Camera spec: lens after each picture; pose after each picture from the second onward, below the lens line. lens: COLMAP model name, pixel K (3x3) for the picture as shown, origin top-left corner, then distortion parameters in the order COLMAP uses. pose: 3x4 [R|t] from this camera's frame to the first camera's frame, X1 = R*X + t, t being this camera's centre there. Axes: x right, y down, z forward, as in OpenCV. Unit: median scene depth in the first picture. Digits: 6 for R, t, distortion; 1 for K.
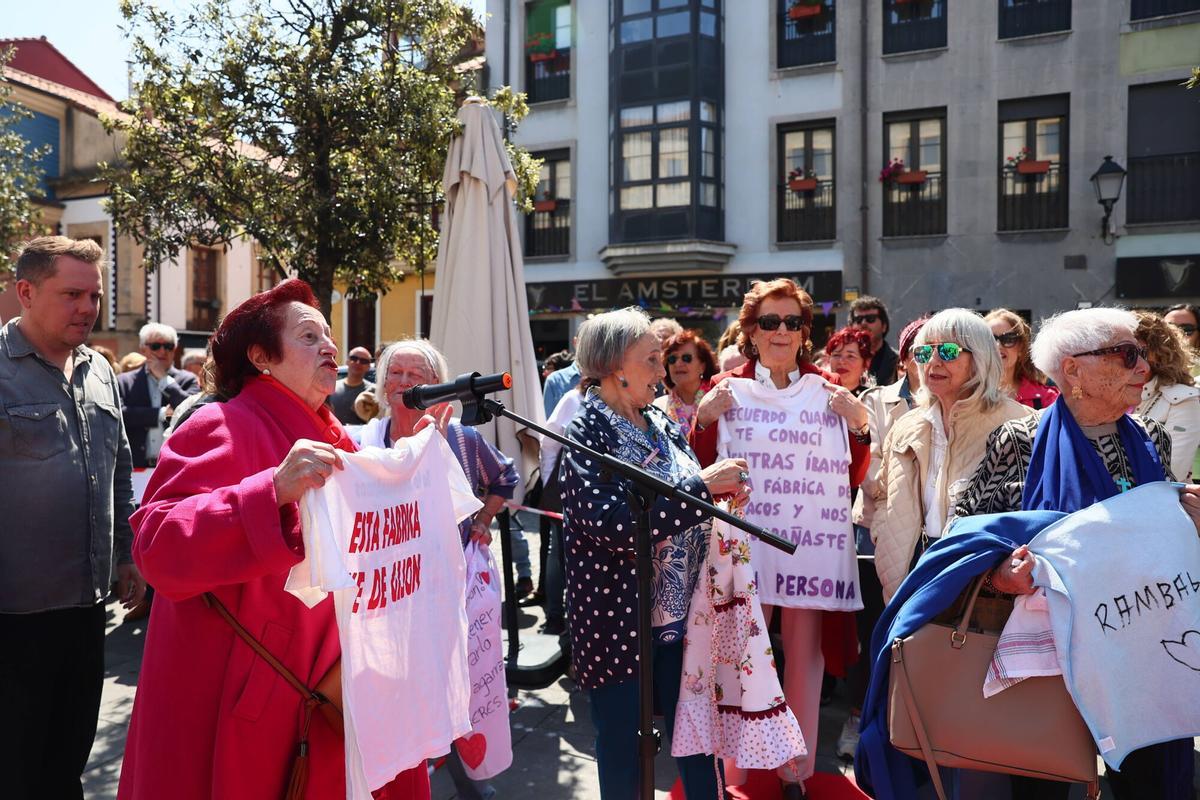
lens RADIAL K [[808.5, 0, 593.9], [0, 808.5, 384.7], [0, 0, 1]] dist [-0.114170, 0.100378]
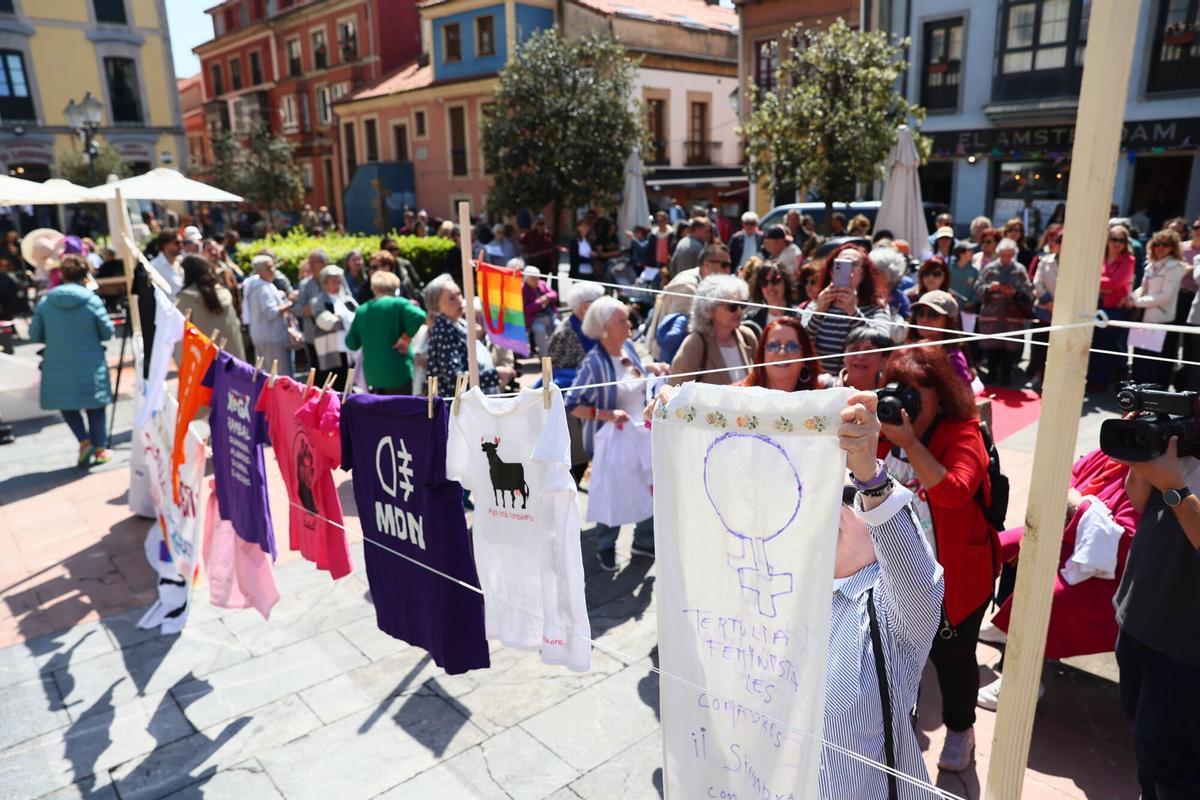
lens RADIAL K [[821.0, 0, 596.1], [0, 821.0, 402.3], [0, 0, 1]] dist [-0.115271, 0.093016]
pose [[0.901804, 0.086946, -0.423309, 0.031493], [0.027633, 0.965944, 0.257270, -0.060714], [0.431261, -0.243704, 0.868690, -0.483828]]
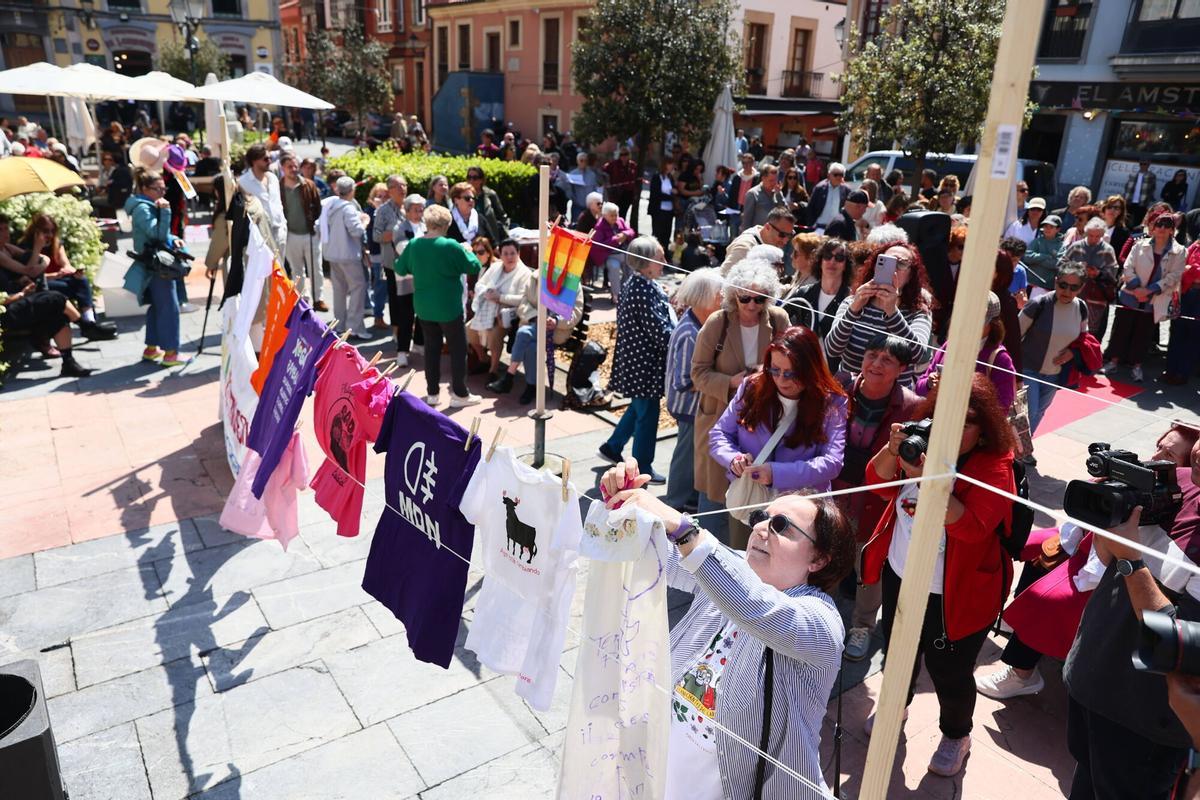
lens RADIAL K [[823.1, 0, 595.1], [0, 823.1, 406.3], [0, 0, 1]] dist [-0.110764, 0.091187]
pose [[0.849219, 0.213433, -0.482983, 0.042059], [-0.033710, 0.934719, 0.353786, -0.081297], [0.526963, -0.284160, 0.800976, -0.493698]]
